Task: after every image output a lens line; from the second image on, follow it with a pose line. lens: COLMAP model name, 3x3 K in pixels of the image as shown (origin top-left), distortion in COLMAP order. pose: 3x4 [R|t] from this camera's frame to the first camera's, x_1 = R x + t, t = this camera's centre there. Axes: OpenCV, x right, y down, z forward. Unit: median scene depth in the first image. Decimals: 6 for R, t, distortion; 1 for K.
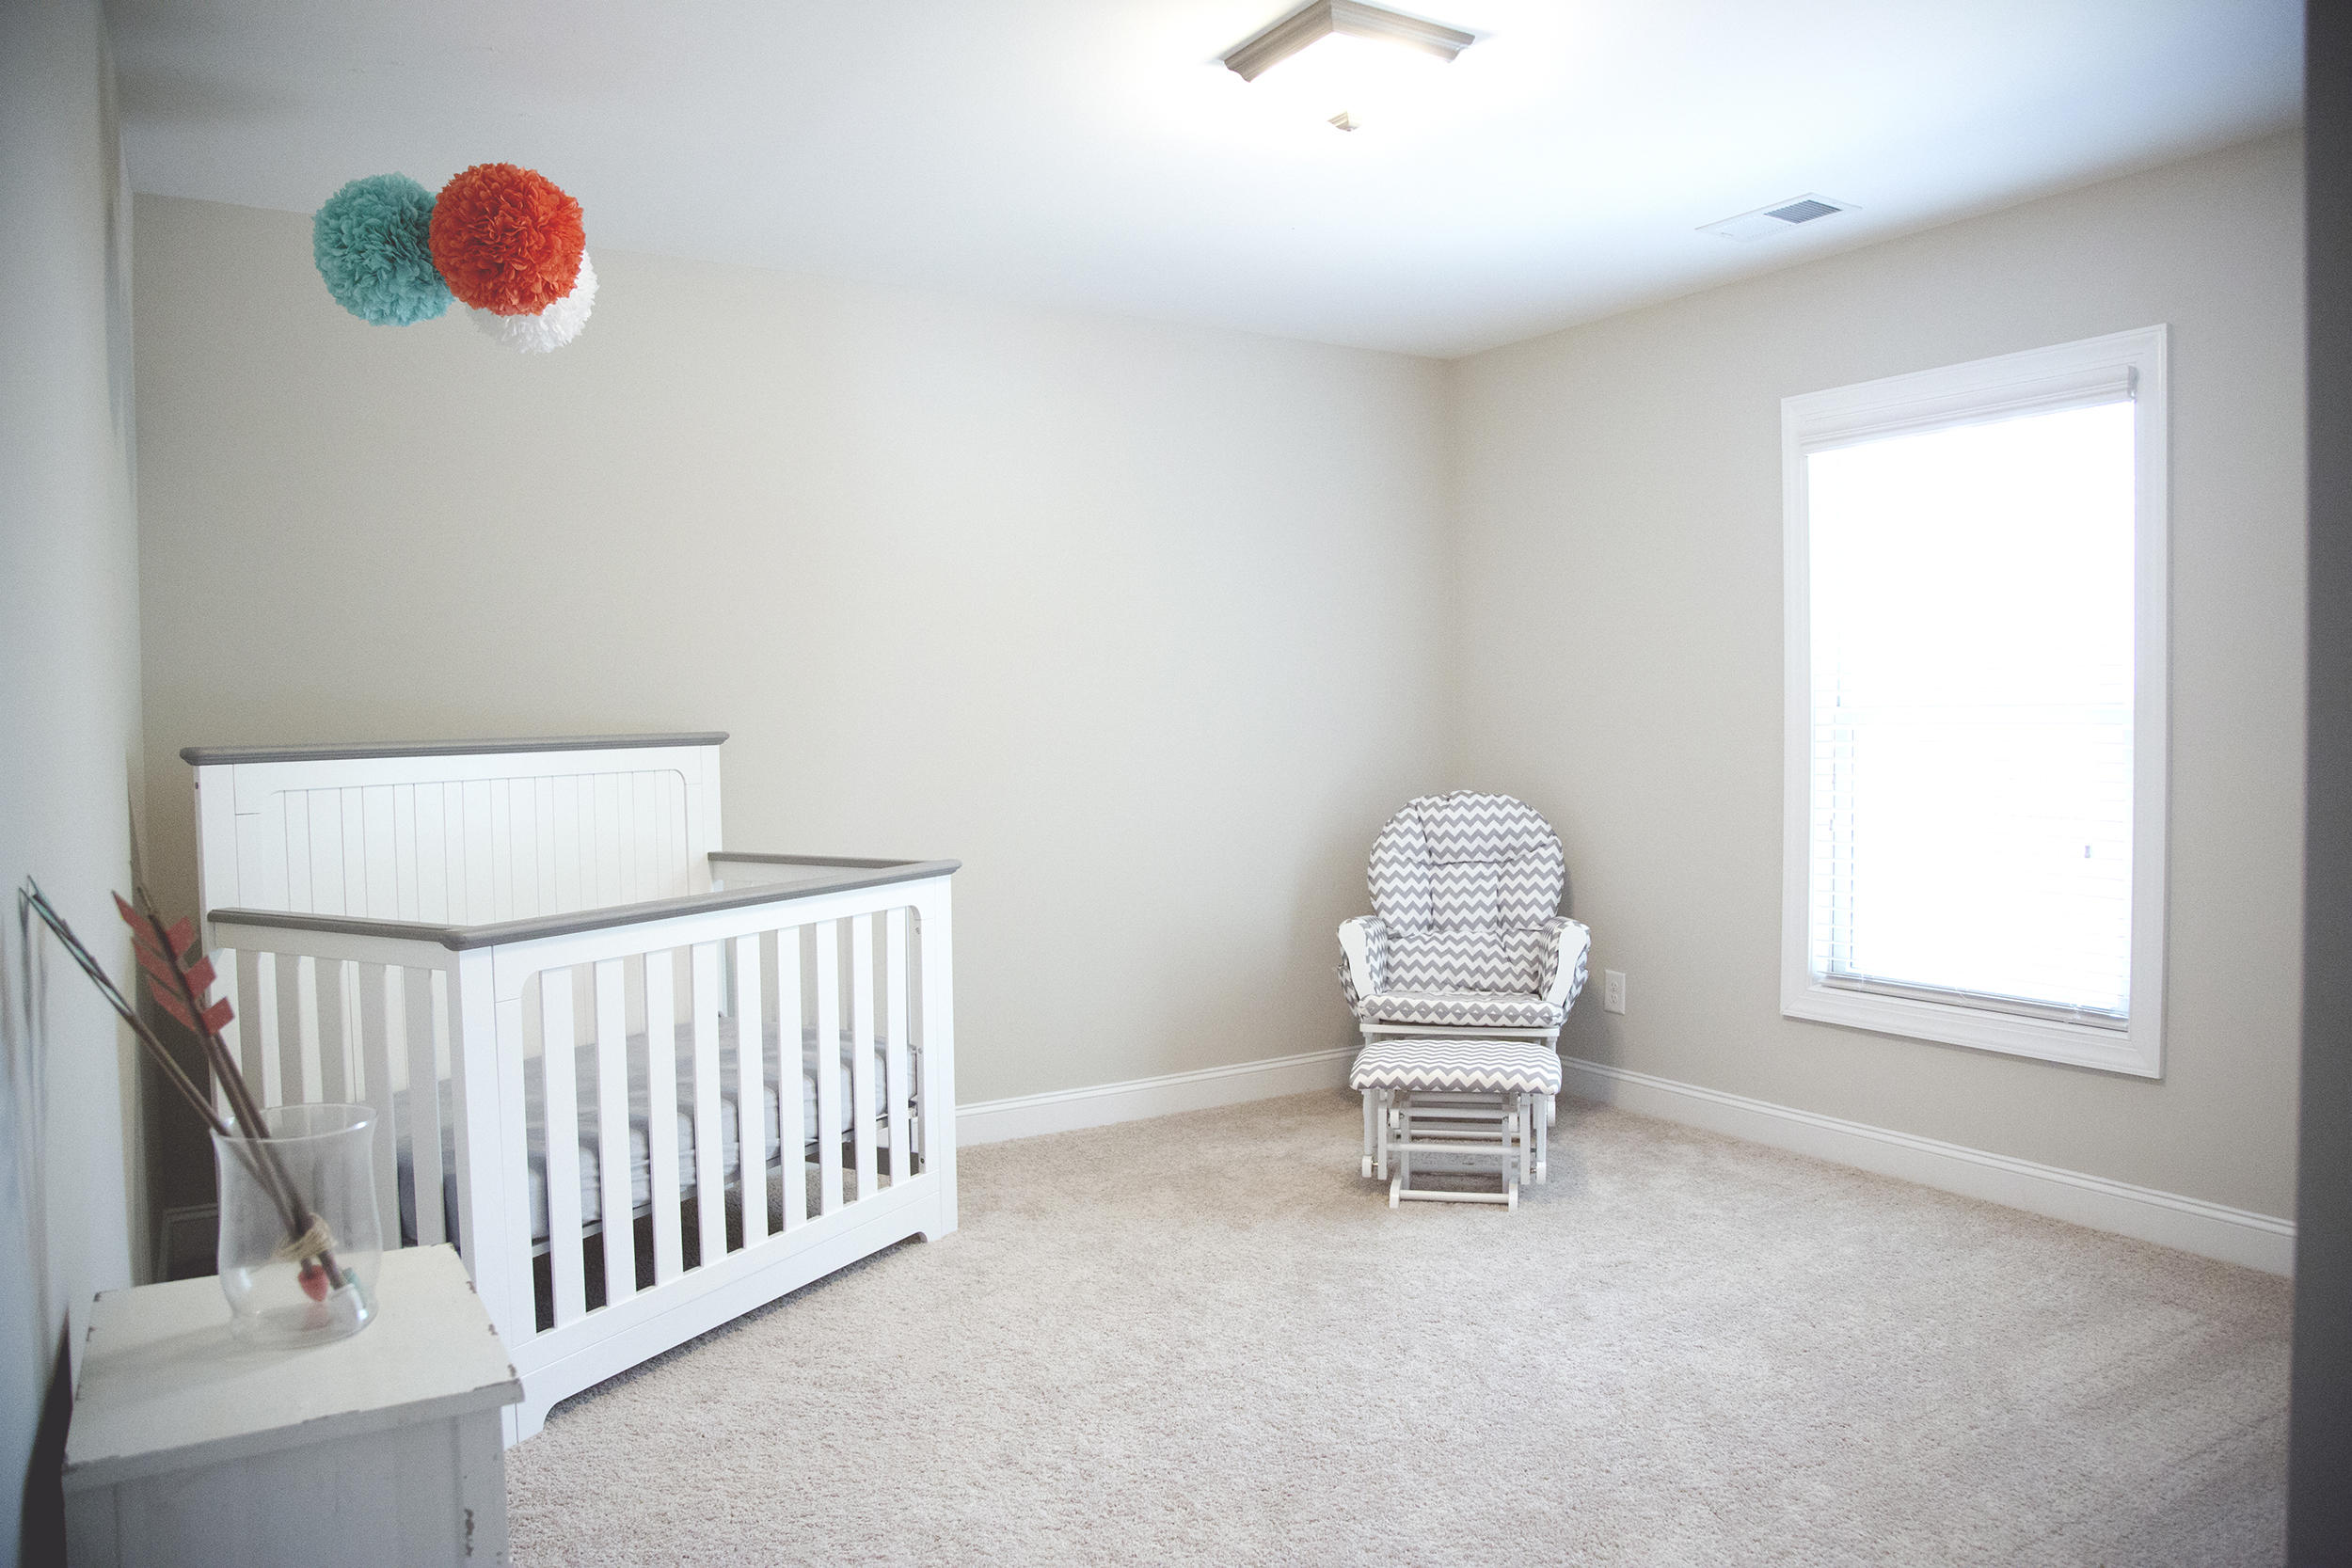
lens RADIAL K [[1734.5, 0, 1173.0], [0, 1734.5, 784.2], [0, 0, 1]] dist [0.001991, 0.093126]
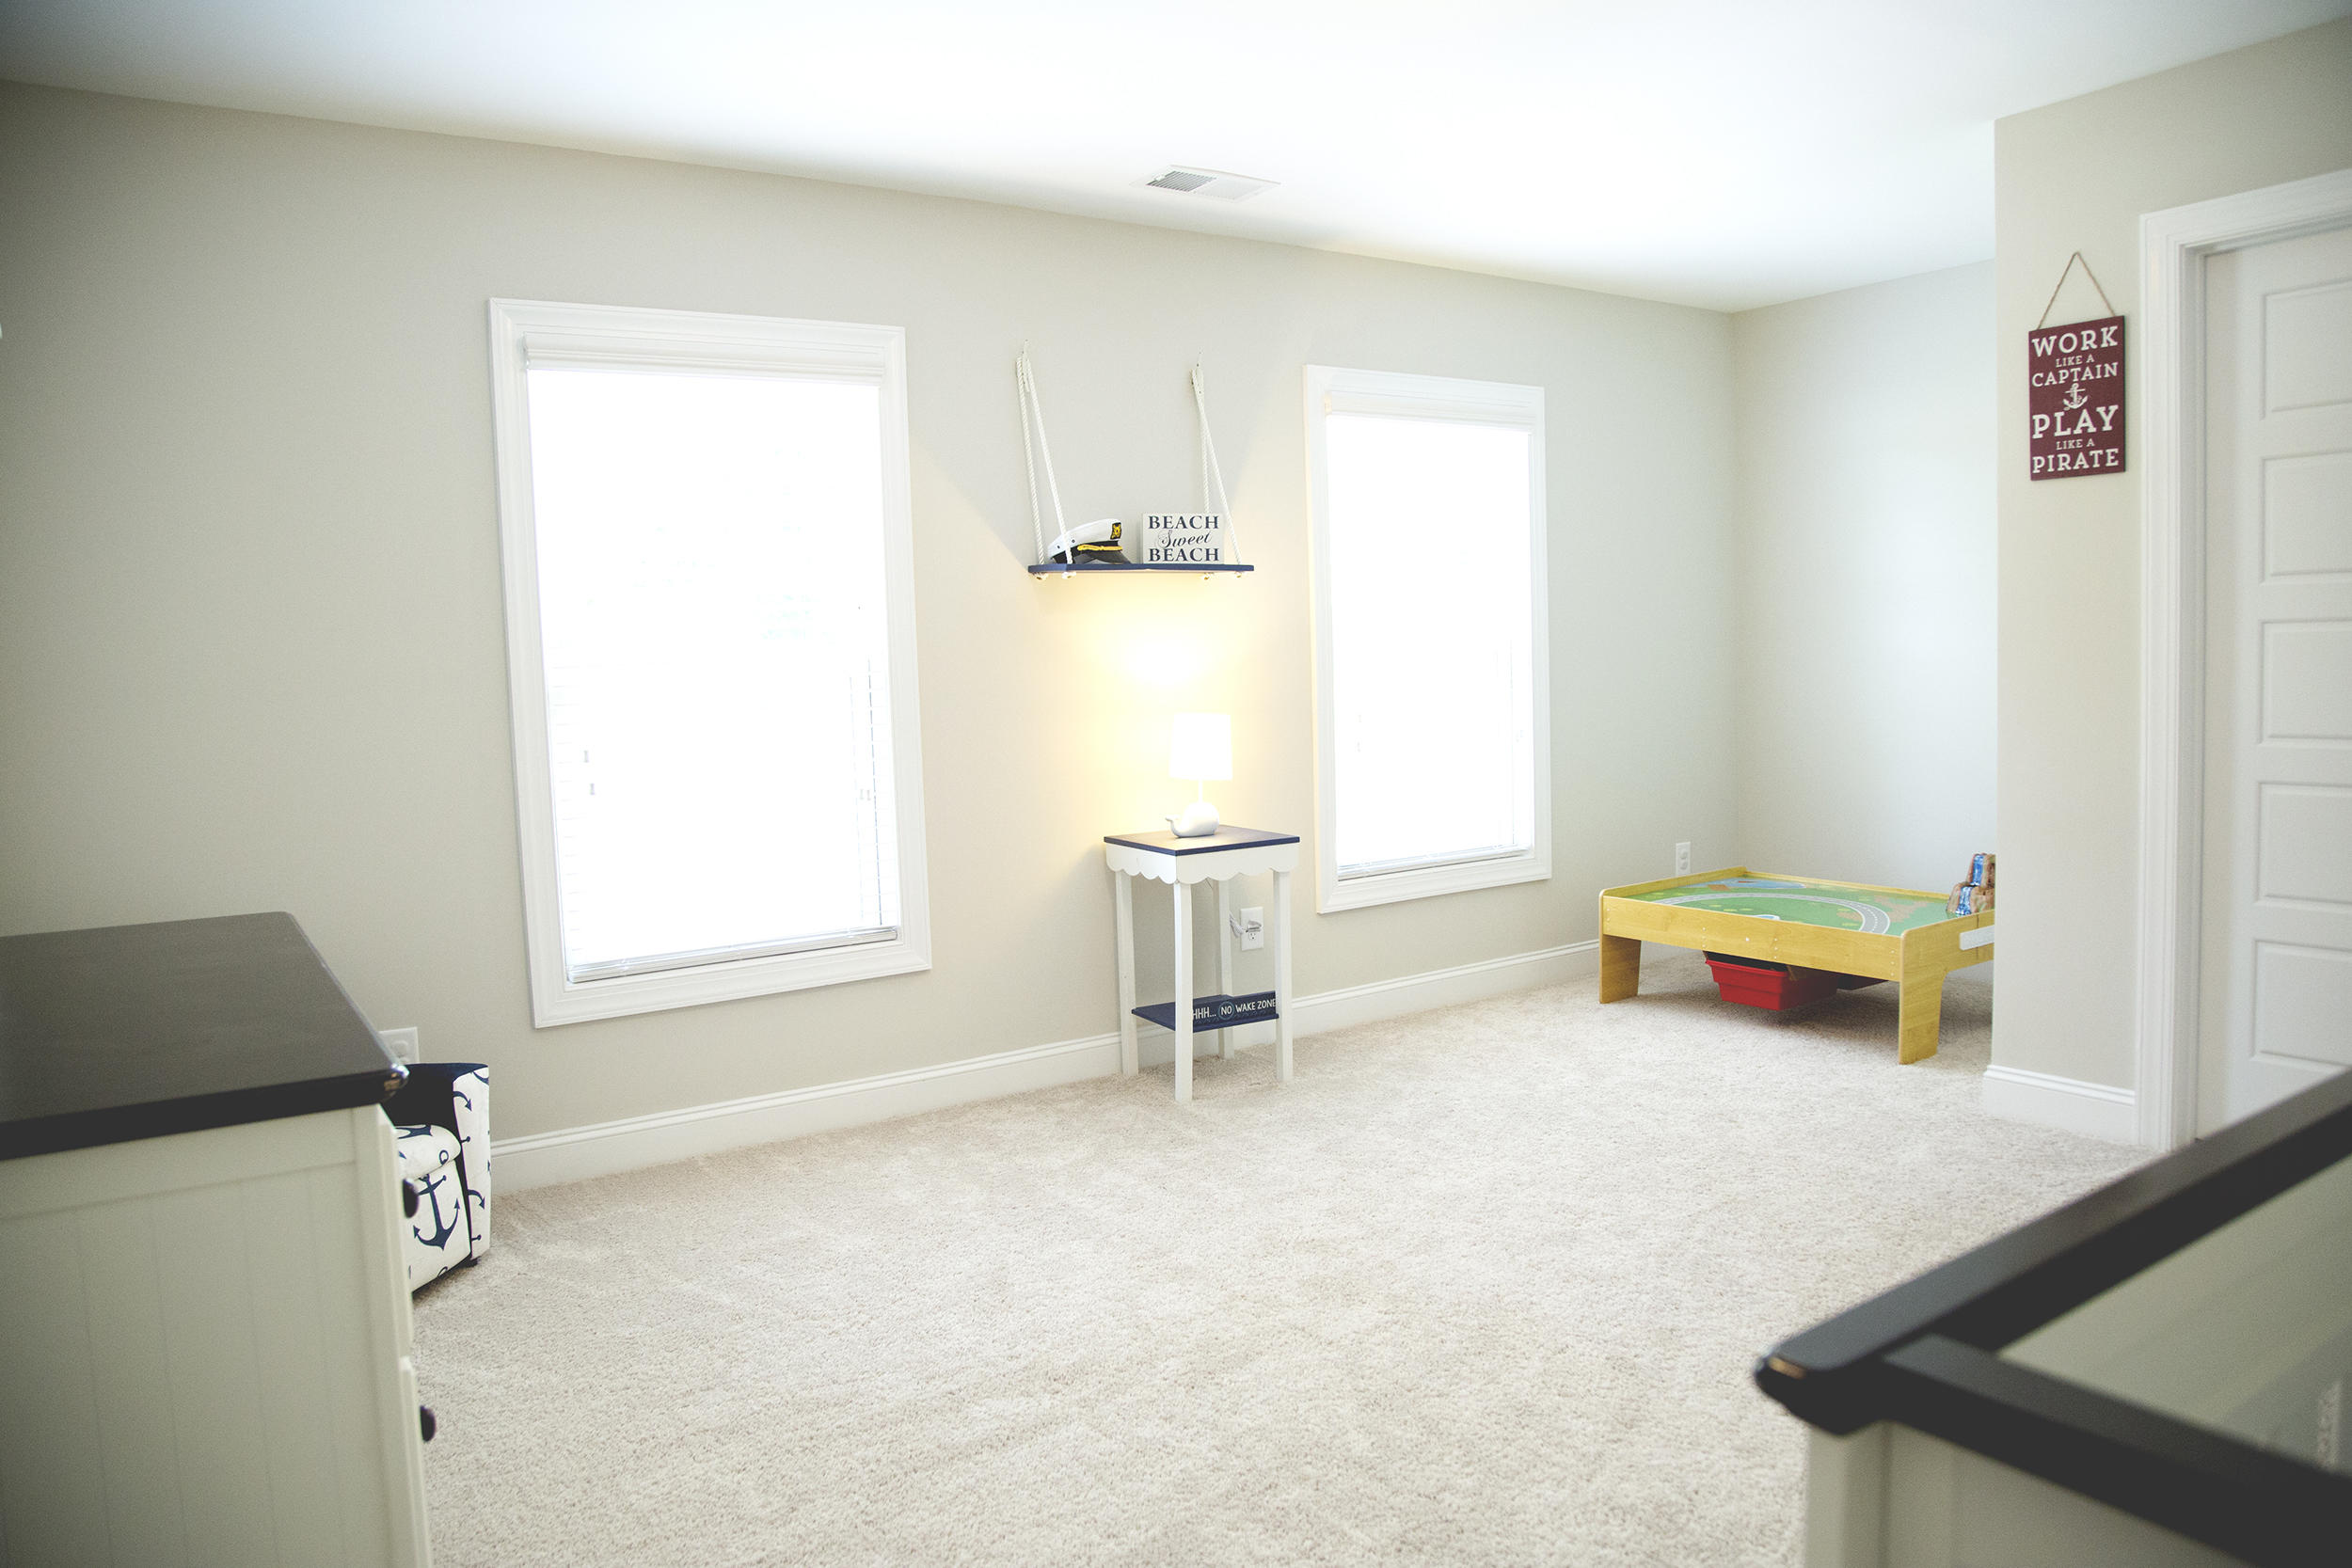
lens RADIAL K [[1669.3, 0, 1205.7], [0, 1669.3, 785.0], [0, 0, 1]] dist [-0.125821, 0.078119]
pose [[-0.045080, -0.072955, 0.996316, -0.547752], [0.071215, 0.994558, 0.076048, -0.027810], [-0.996442, 0.074381, -0.039640, 0.850933]]
